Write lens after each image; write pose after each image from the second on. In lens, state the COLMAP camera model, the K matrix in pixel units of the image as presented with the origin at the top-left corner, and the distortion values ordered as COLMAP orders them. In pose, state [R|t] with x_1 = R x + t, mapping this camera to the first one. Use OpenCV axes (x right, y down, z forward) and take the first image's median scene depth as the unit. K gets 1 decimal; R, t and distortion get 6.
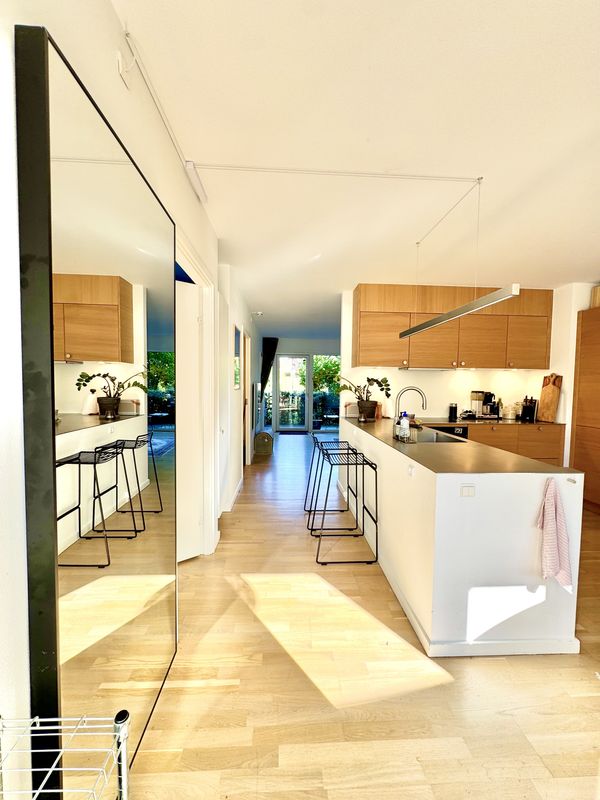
lens RADIAL K [[319.9, 0, 299.6], [0, 319.9, 395.9], [0, 0, 1]] dist [-0.000759, 0.000673]
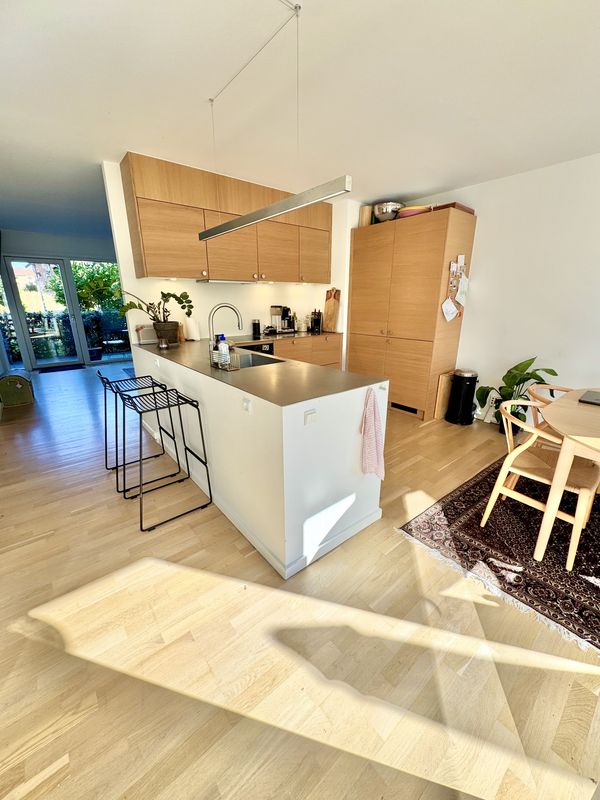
lens RADIAL K [[319.9, 0, 298.6], [0, 319.9, 399.9], [0, 0, 1]] dist [-0.000759, 0.000673]
pose [[0.807512, -0.191172, 0.558013, -0.008737], [0.036430, 0.960380, 0.276302, -0.006684], [-0.588725, -0.202789, 0.782483, 0.114353]]
